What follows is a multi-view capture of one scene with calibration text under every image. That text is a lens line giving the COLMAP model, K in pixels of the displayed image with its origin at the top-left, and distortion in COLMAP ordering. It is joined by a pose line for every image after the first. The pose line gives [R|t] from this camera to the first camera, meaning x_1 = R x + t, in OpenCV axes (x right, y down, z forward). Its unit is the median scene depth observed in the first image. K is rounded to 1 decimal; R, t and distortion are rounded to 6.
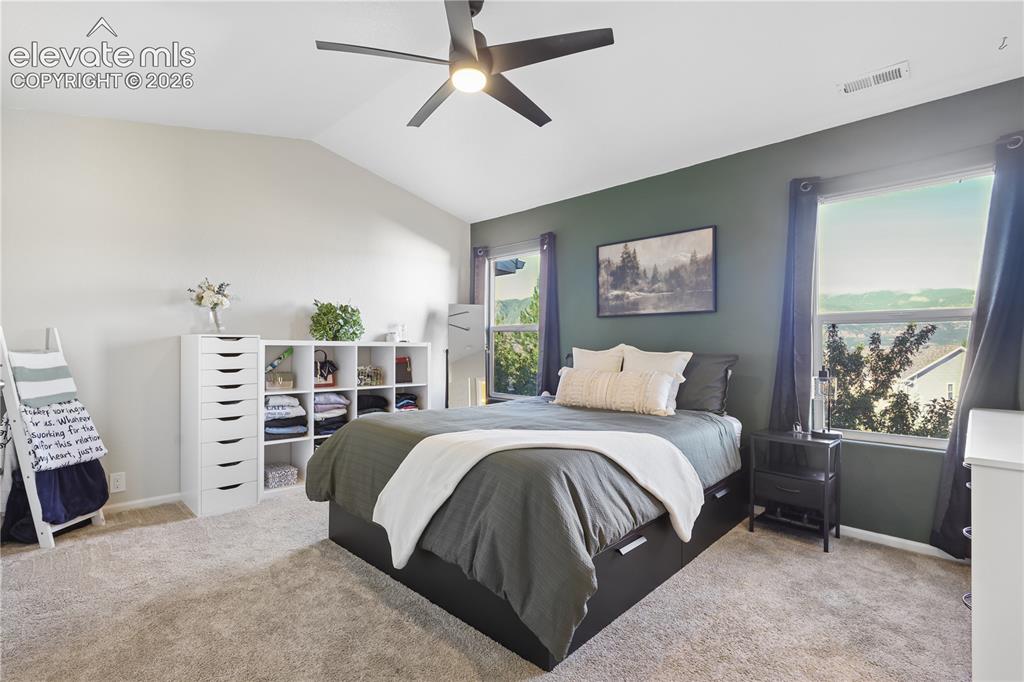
lens RADIAL K [[473.6, 0, 507.3], [0, 473.6, 344.6], [0, 0, 1]] dist [0.000231, 0.000789]
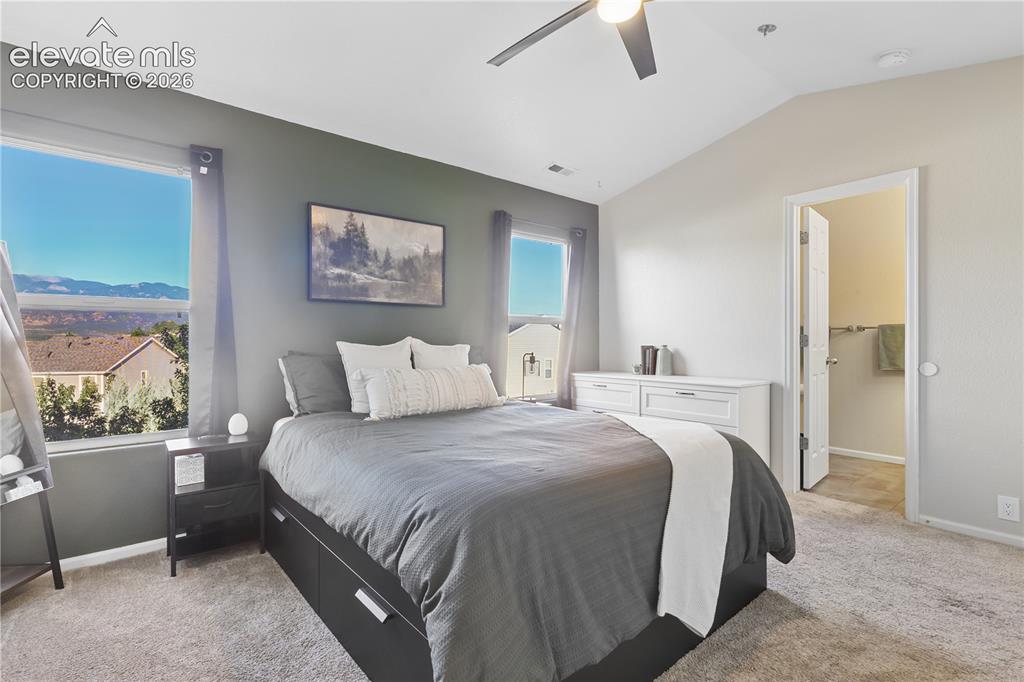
lens RADIAL K [[473.6, 0, 507.5], [0, 473.6, 340.3], [0, 0, 1]] dist [0.000231, 0.000789]
pose [[0.125161, -0.004285, 0.992127, -0.535725], [-0.005814, 0.999970, 0.005052, -0.000457], [-0.992119, -0.006401, 0.125132, 0.647883]]
